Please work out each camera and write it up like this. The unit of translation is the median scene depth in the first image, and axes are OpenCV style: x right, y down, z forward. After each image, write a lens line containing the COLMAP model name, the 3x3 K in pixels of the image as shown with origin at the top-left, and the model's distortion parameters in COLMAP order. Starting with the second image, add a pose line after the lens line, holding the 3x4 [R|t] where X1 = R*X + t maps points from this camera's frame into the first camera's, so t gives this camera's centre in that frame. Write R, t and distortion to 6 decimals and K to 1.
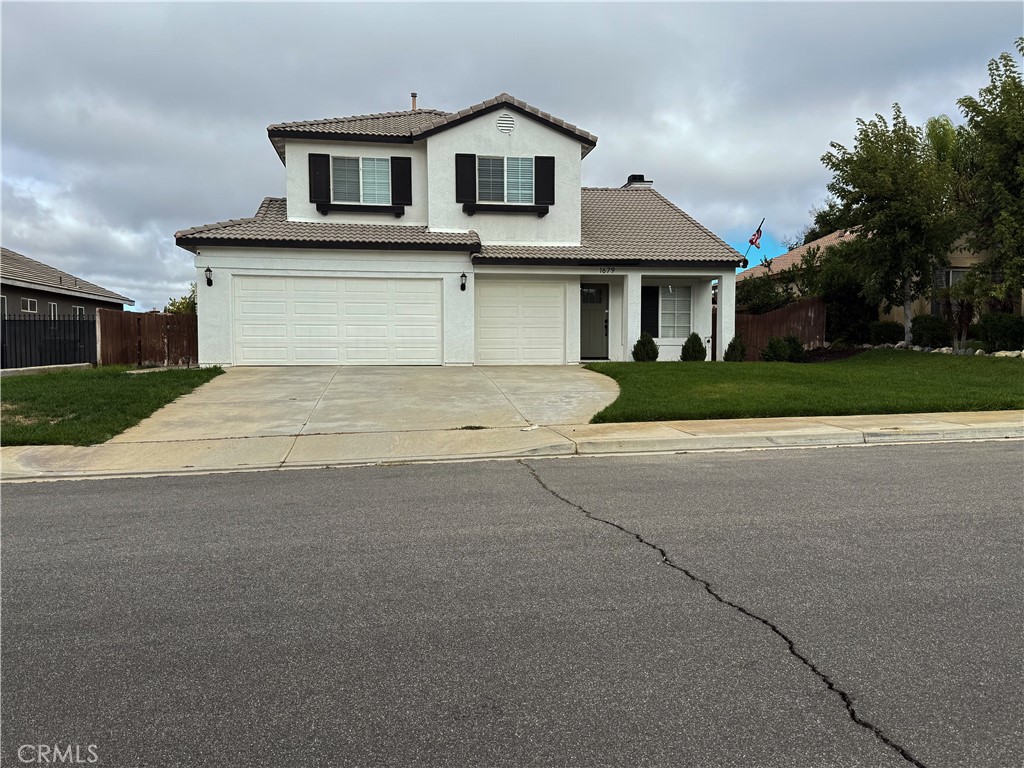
lens RADIAL K [[853.8, 0, 511.8], [0, 853.8, 383.4], [0, 0, 1]] dist [0.056634, 0.011437]
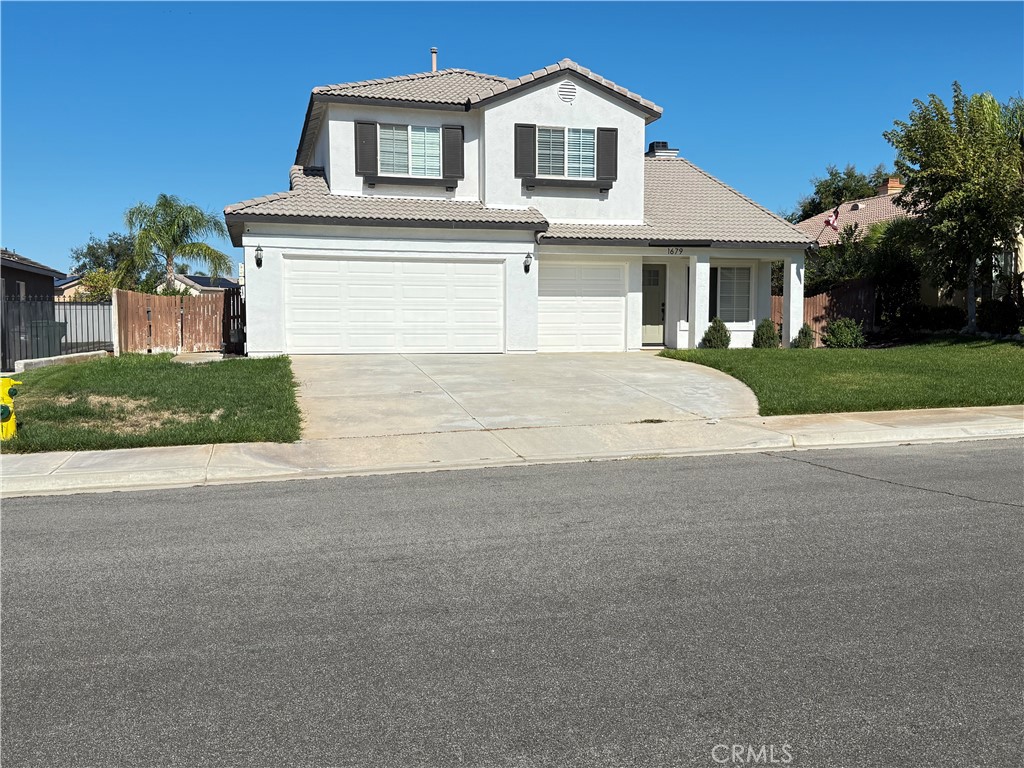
lens RADIAL K [[995.5, 0, 512.0], [0, 995.5, 384.6], [0, 0, 1]] dist [0.047436, 0.000000]
pose [[0.995006, -0.004522, 0.099711, -0.176236], [0.002620, 0.999812, 0.019197, -0.007352], [-0.099779, -0.018840, 0.994831, -0.075178]]
